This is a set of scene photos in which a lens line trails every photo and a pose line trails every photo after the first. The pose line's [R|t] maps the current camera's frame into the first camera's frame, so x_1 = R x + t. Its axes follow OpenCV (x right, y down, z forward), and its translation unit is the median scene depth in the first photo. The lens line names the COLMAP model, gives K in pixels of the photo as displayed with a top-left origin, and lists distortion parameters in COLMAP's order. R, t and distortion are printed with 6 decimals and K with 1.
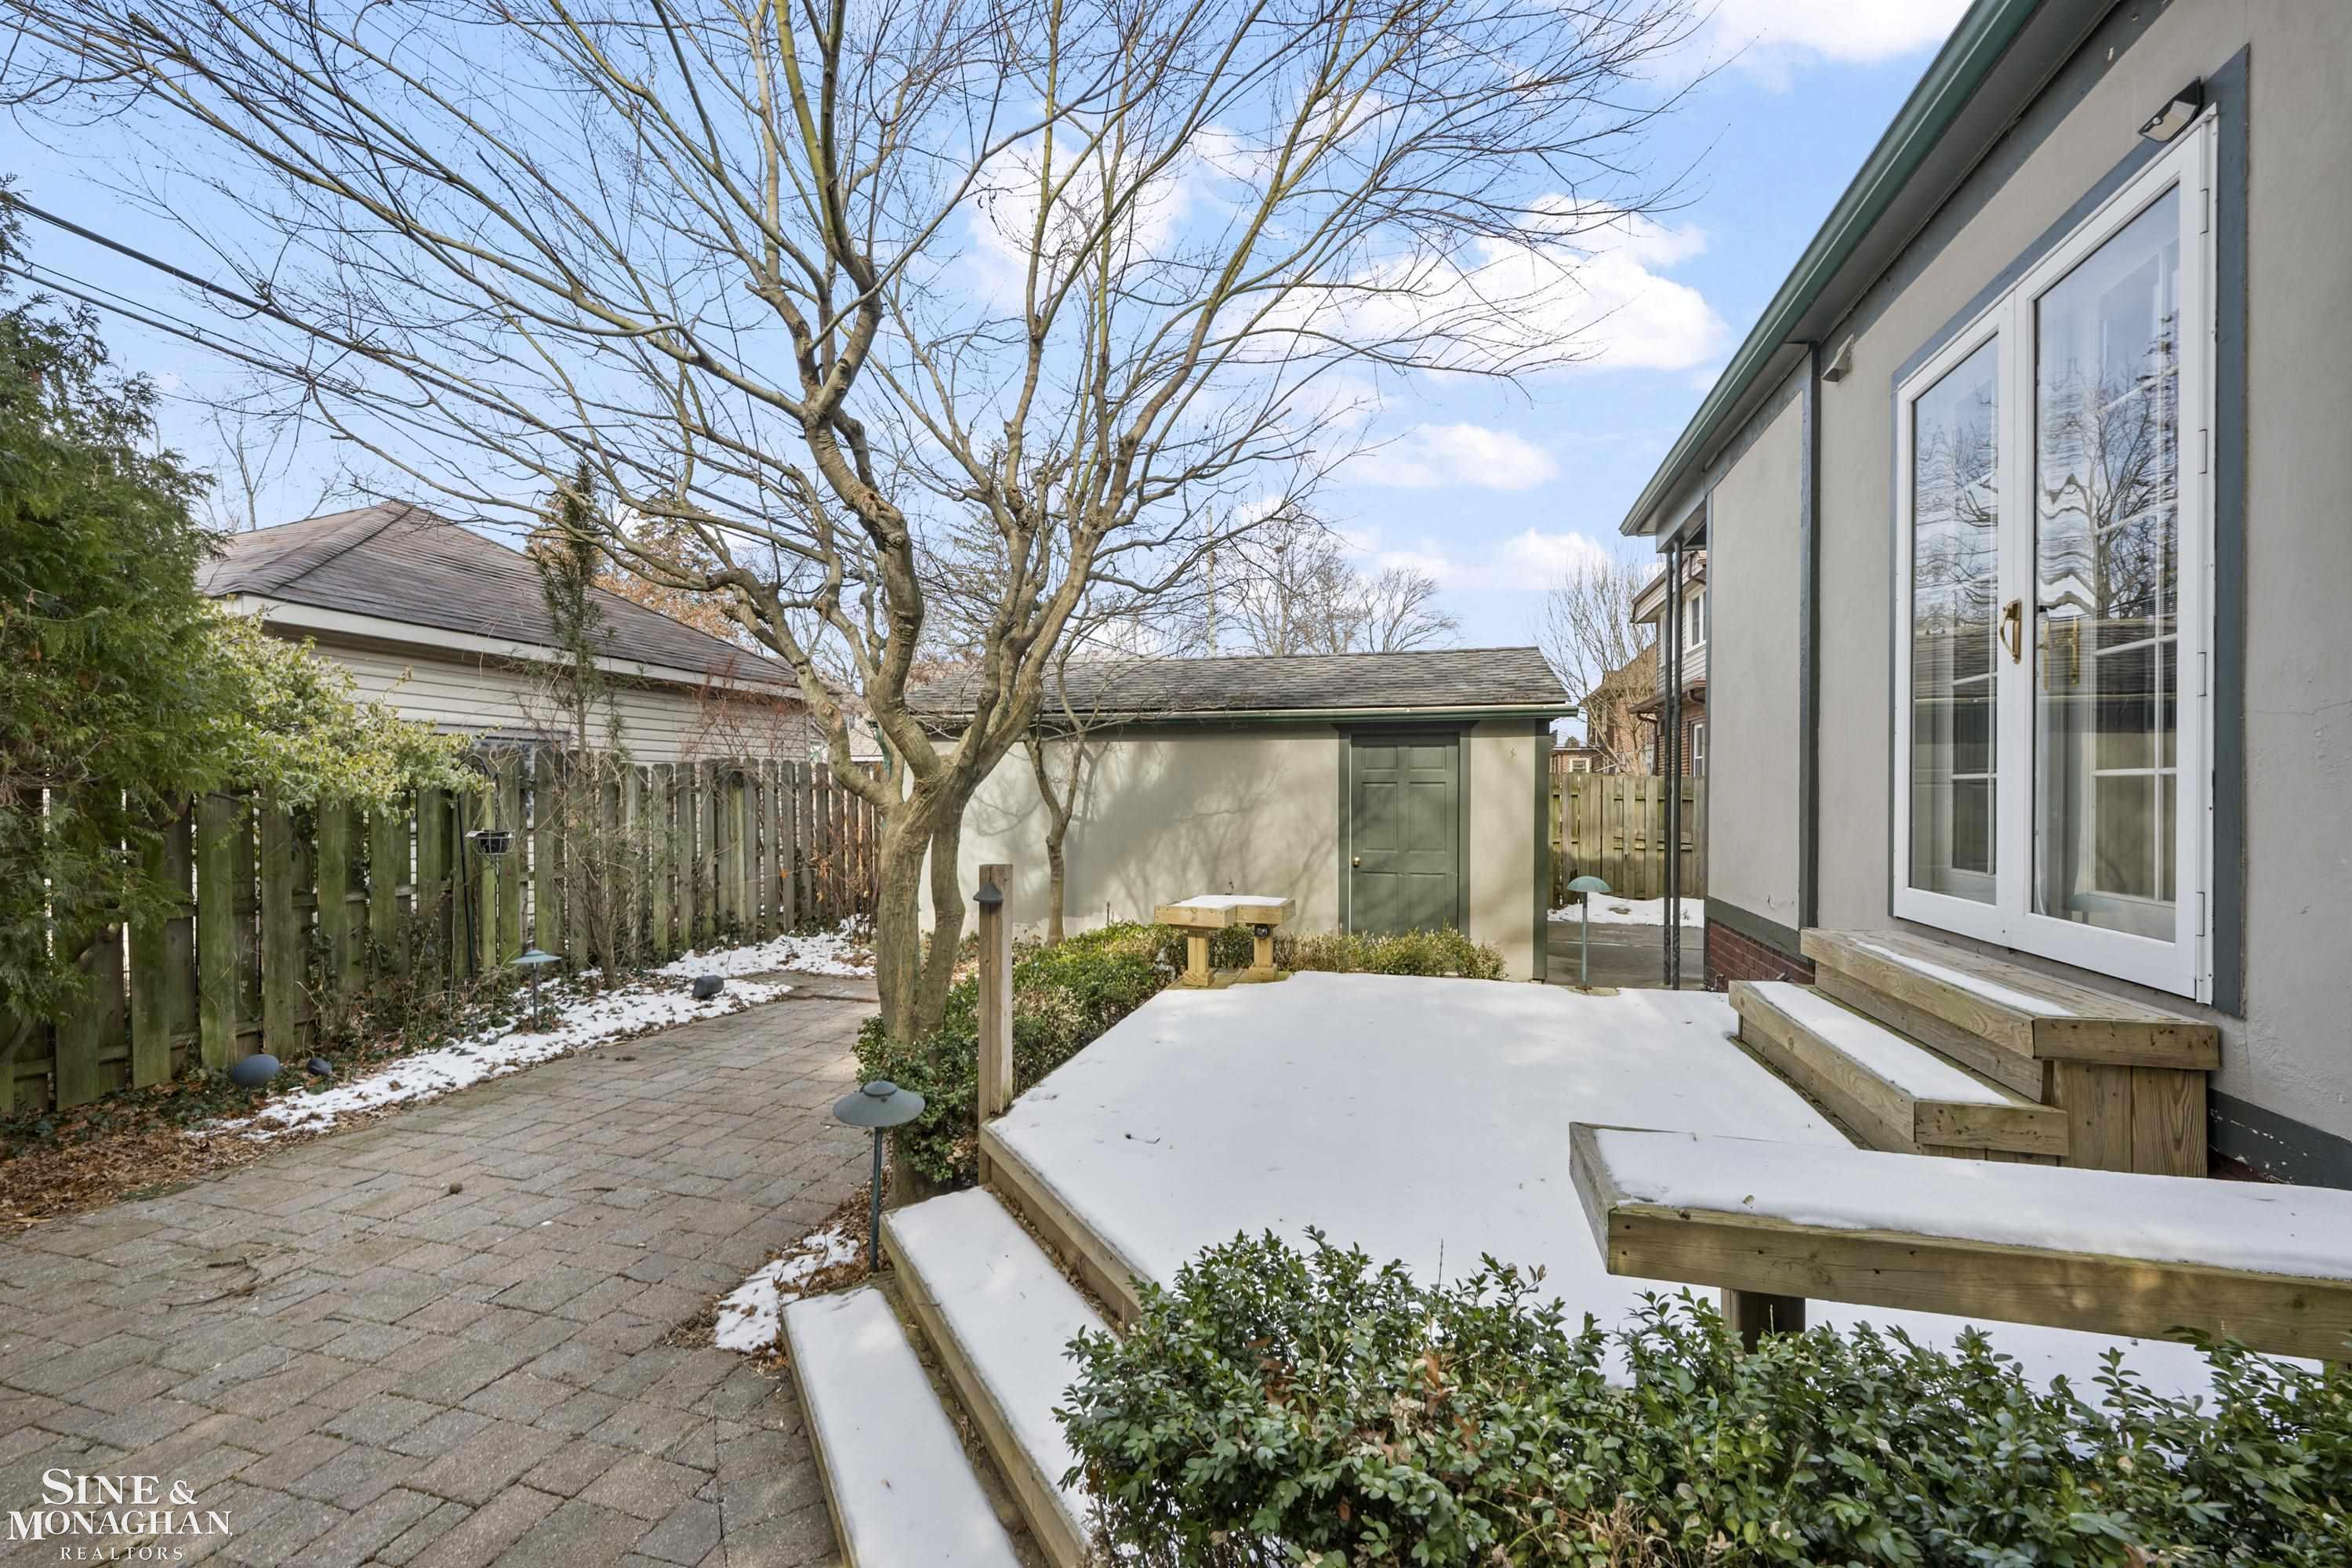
lens RADIAL K [[948.7, 0, 1166.1], [0, 948.7, 781.6], [0, 0, 1]] dist [0.000574, 0.000464]
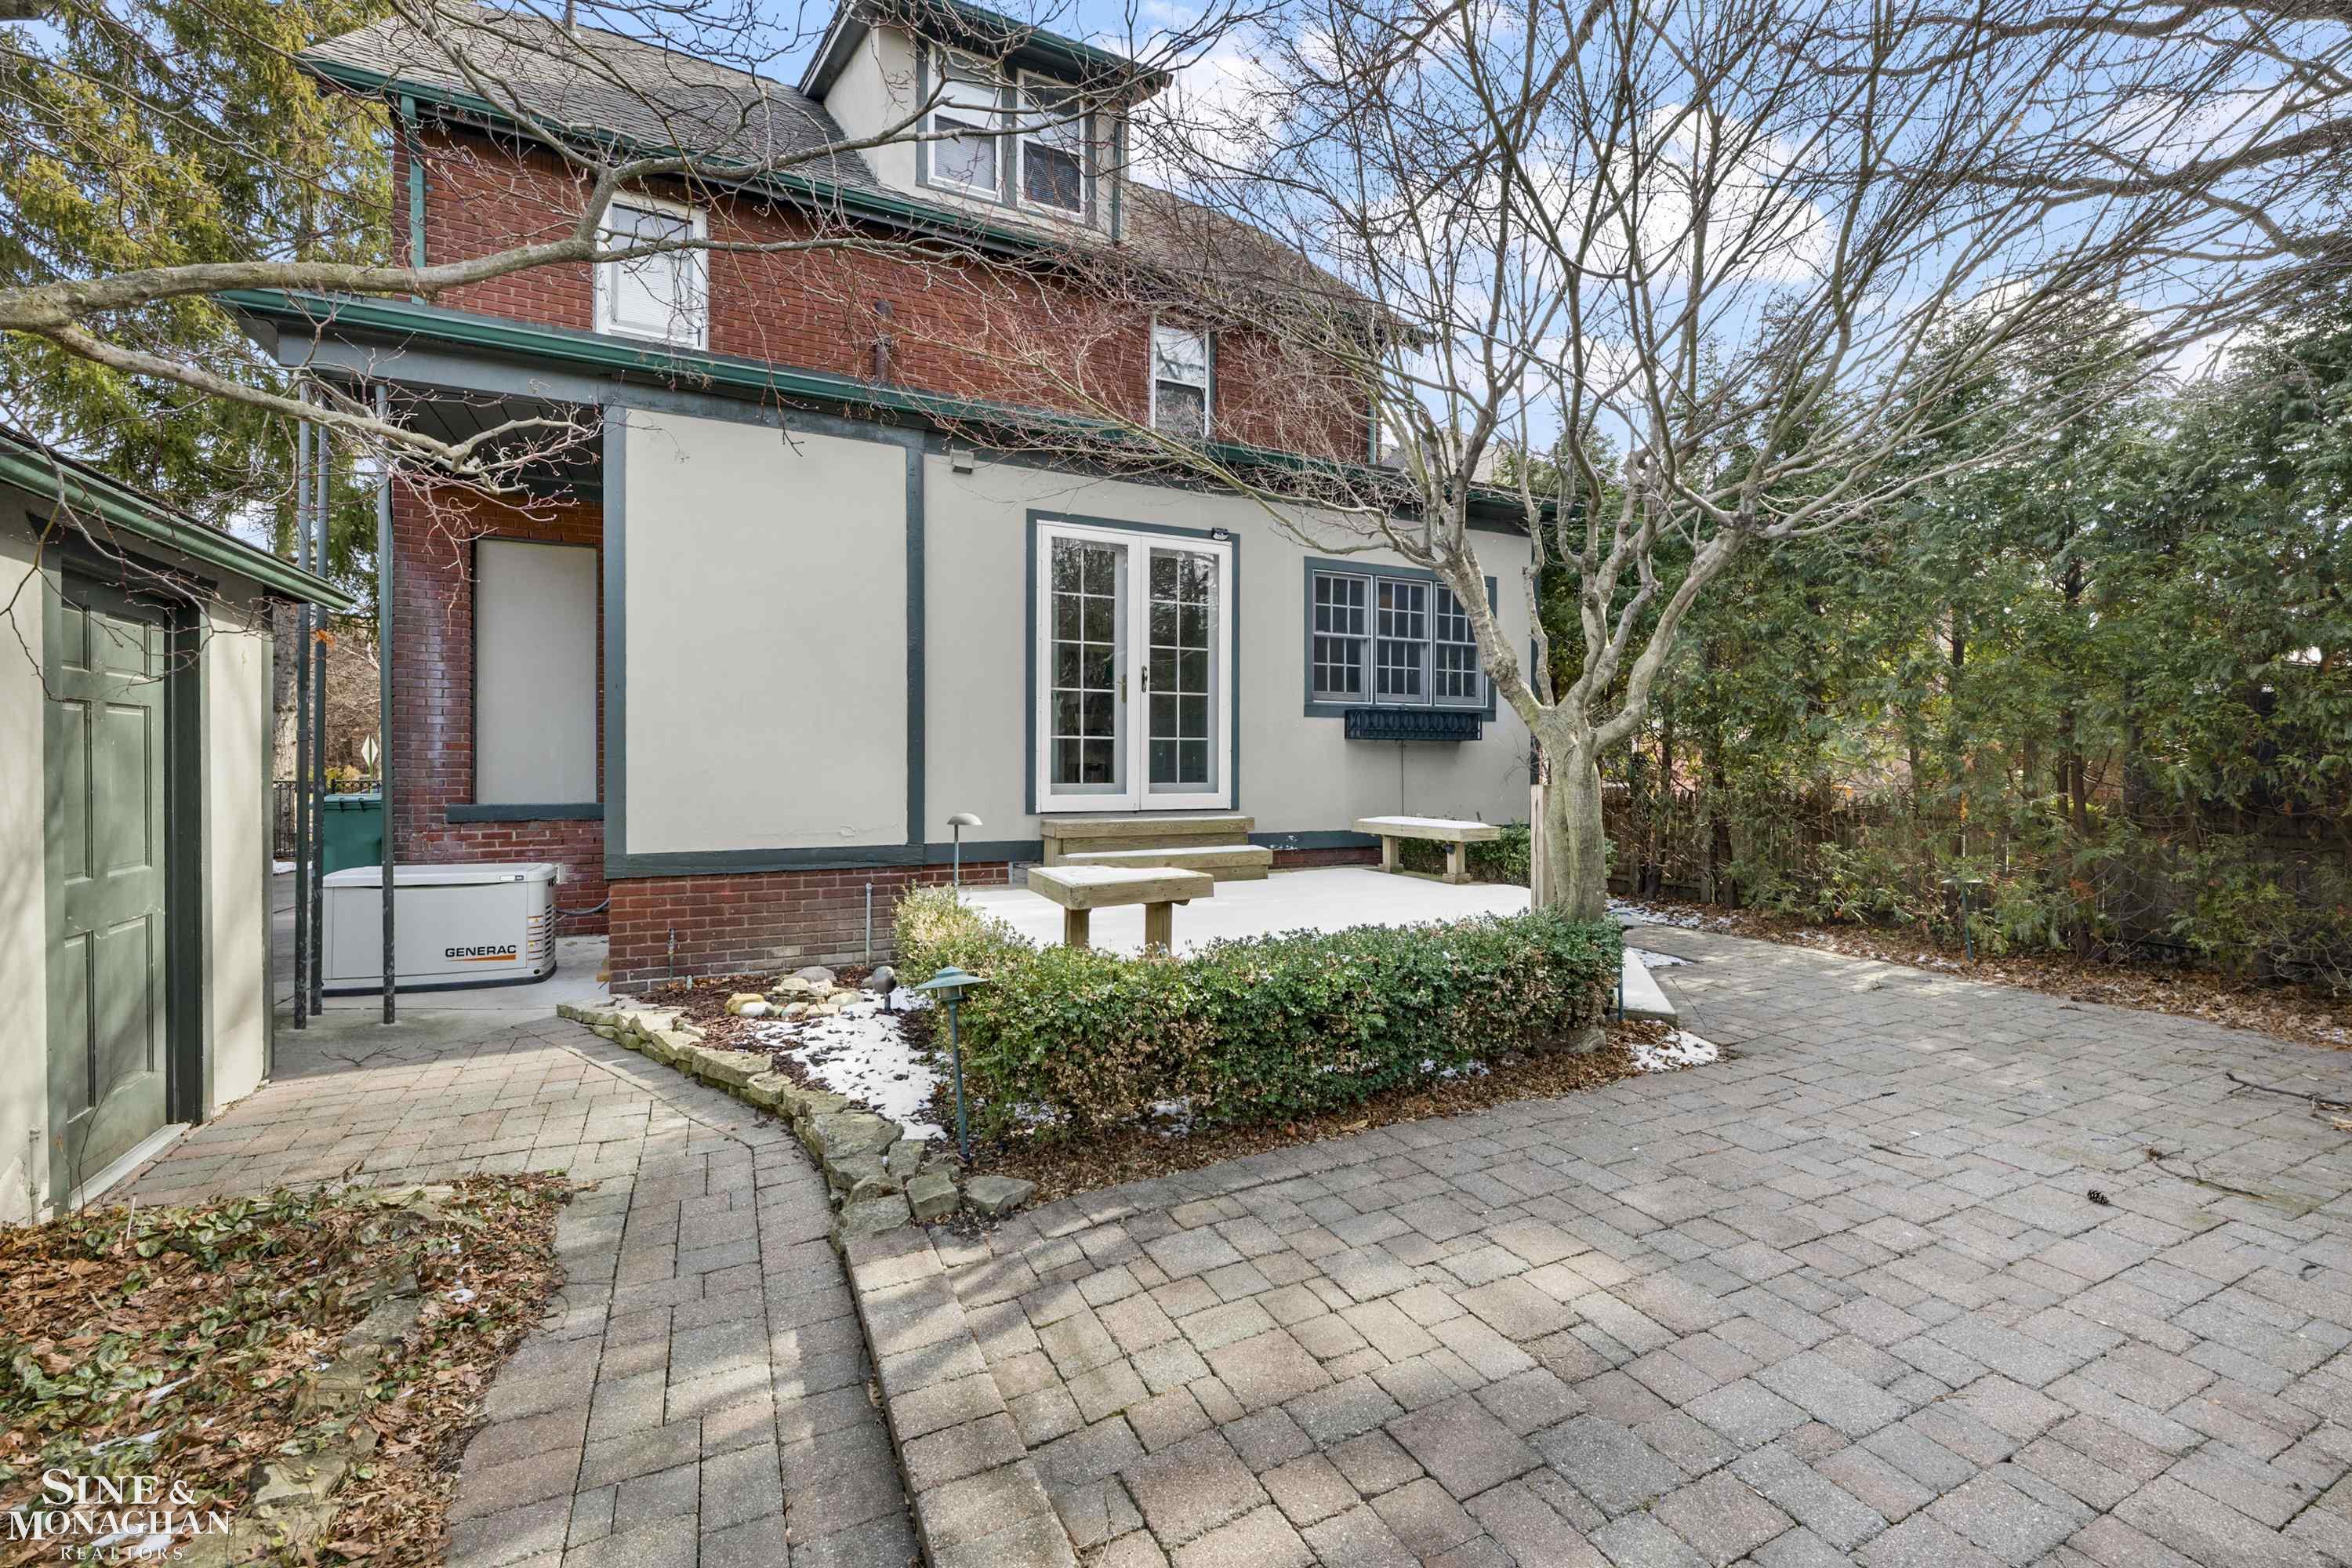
lens RADIAL K [[948.7, 0, 1165.2], [0, 948.7, 774.6], [0, 0, 1]] dist [0.000574, 0.000464]
pose [[-0.664017, -0.014540, 0.747576, -0.676113], [-0.010172, 0.999894, 0.010412, 0.040289], [-0.747648, -0.000690, -0.664095, 1.798434]]
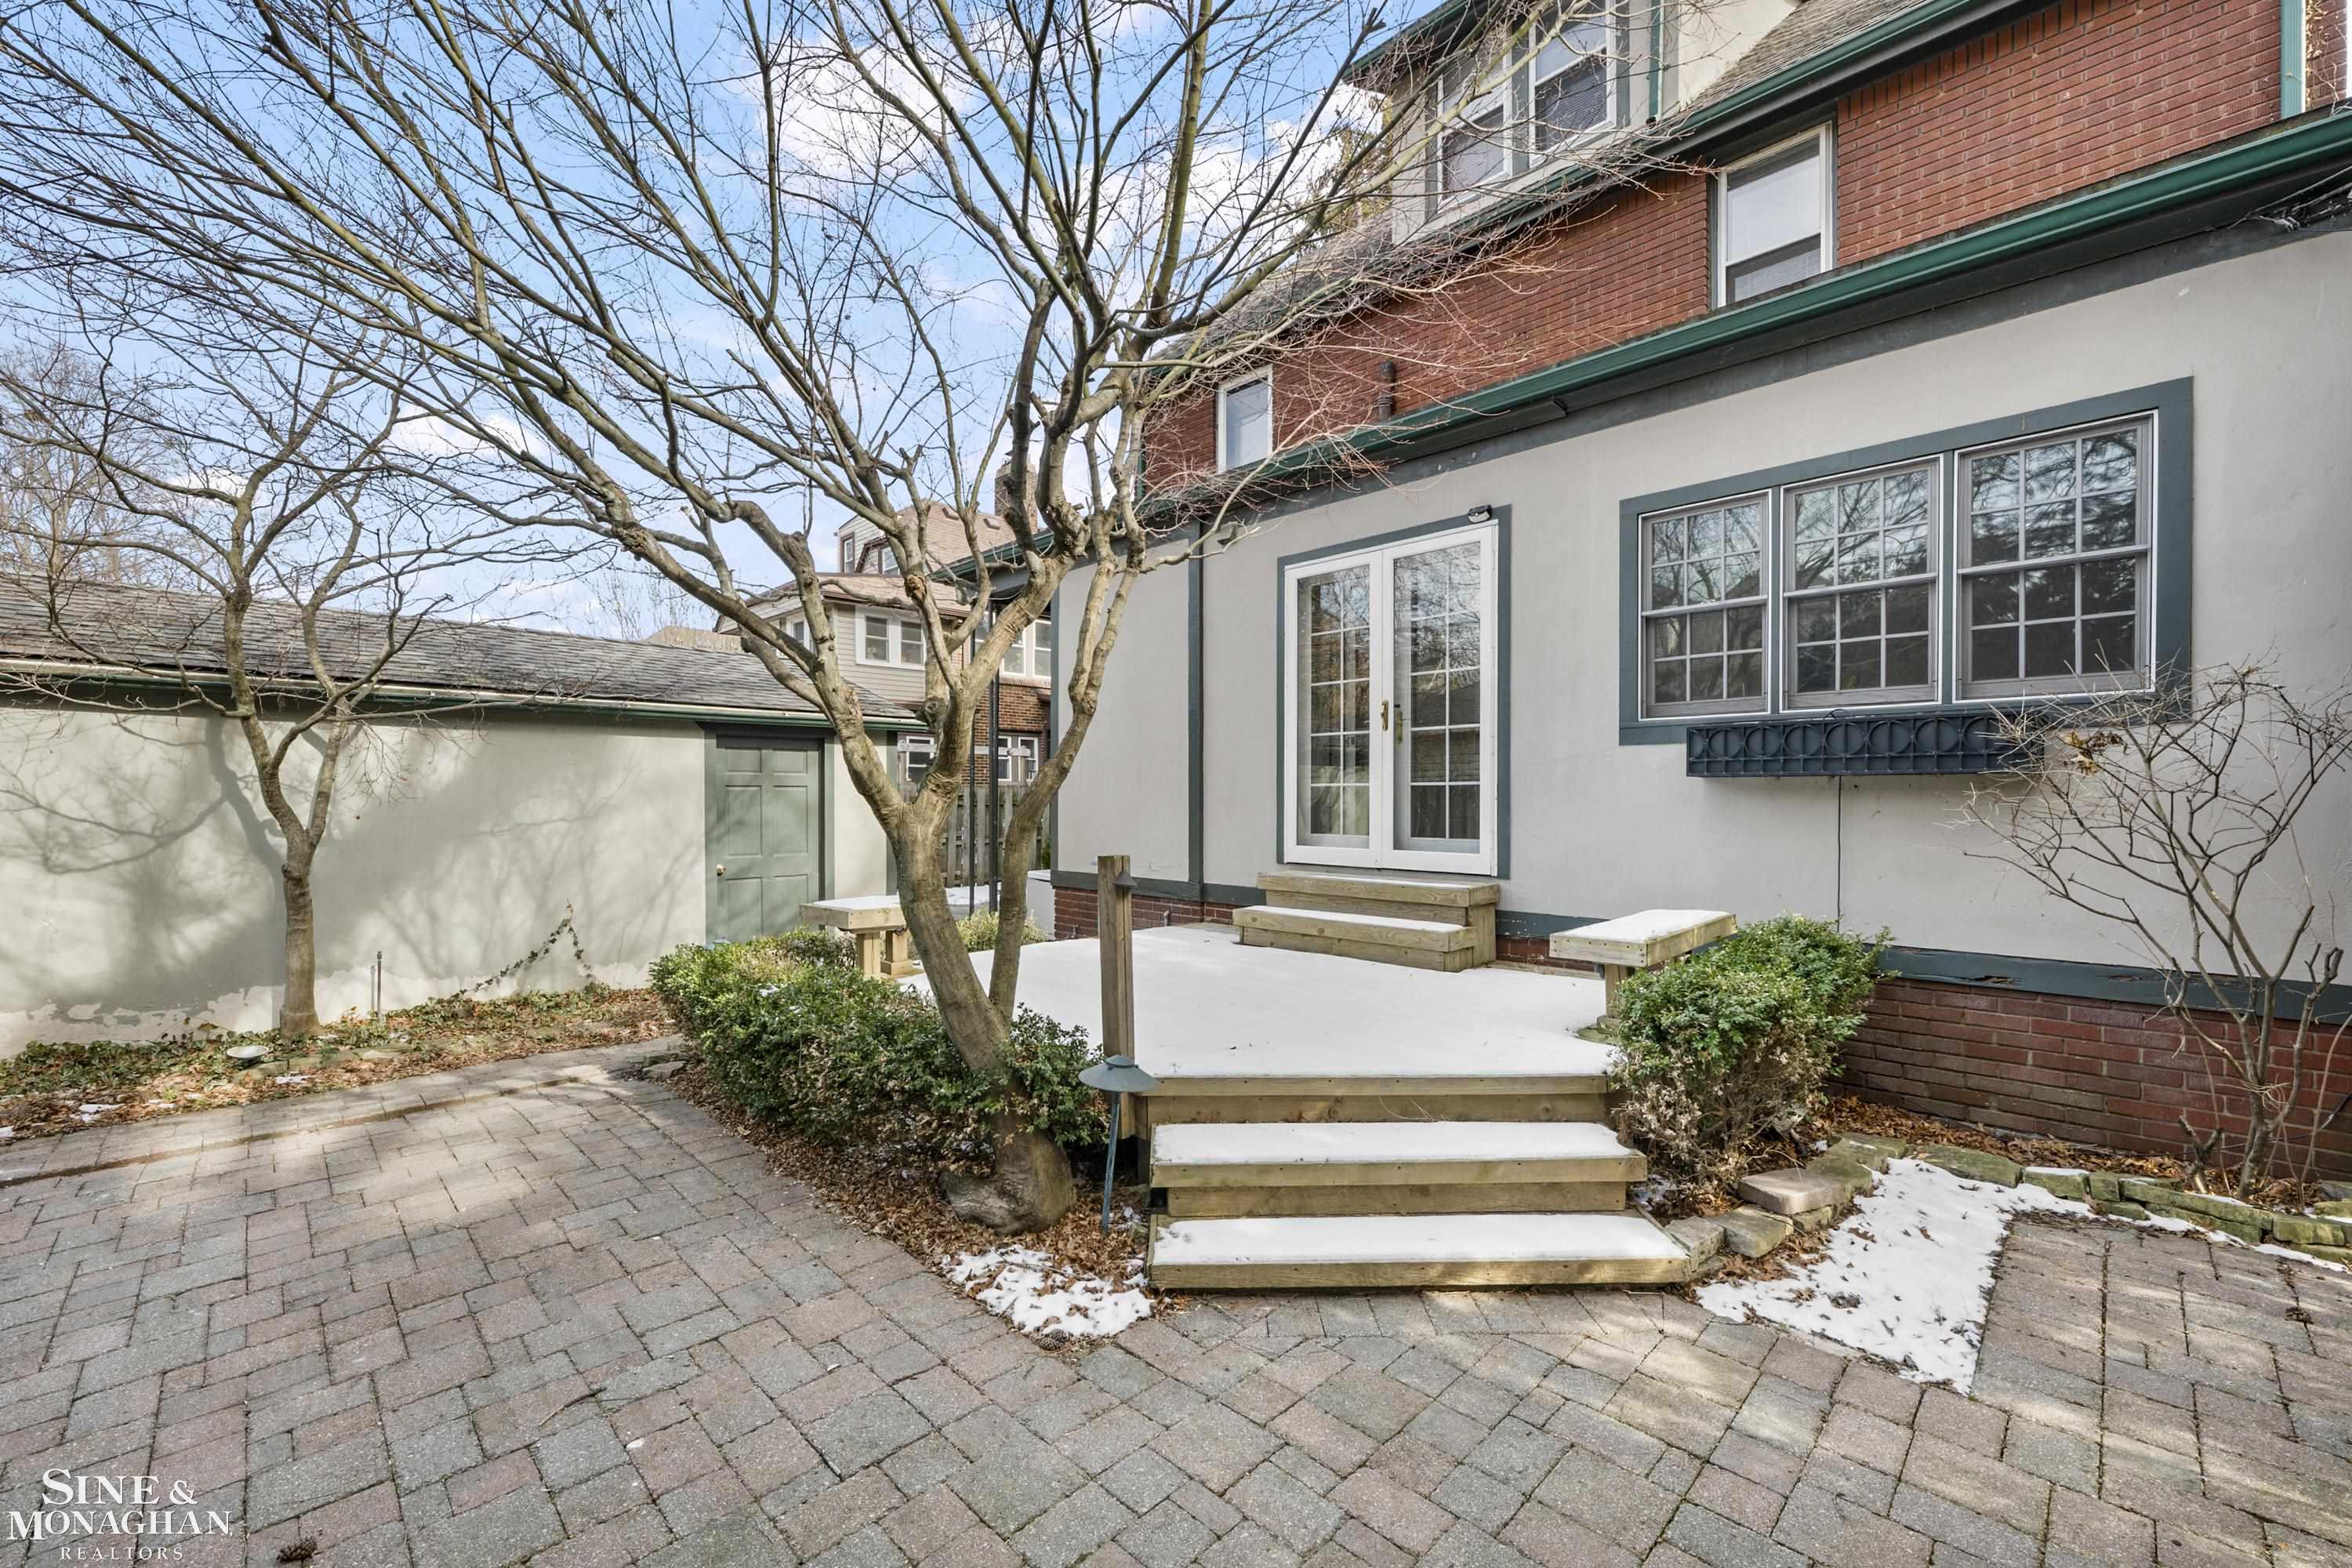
lens RADIAL K [[948.7, 0, 1189.6], [0, 948.7, 796.1], [0, 0, 1]] dist [0.000574, 0.000464]
pose [[0.481265, -0.000271, 0.876575, -0.796238], [-0.007105, 0.999966, 0.004210, 0.007710], [-0.876546, -0.008254, 0.481247, 0.265799]]
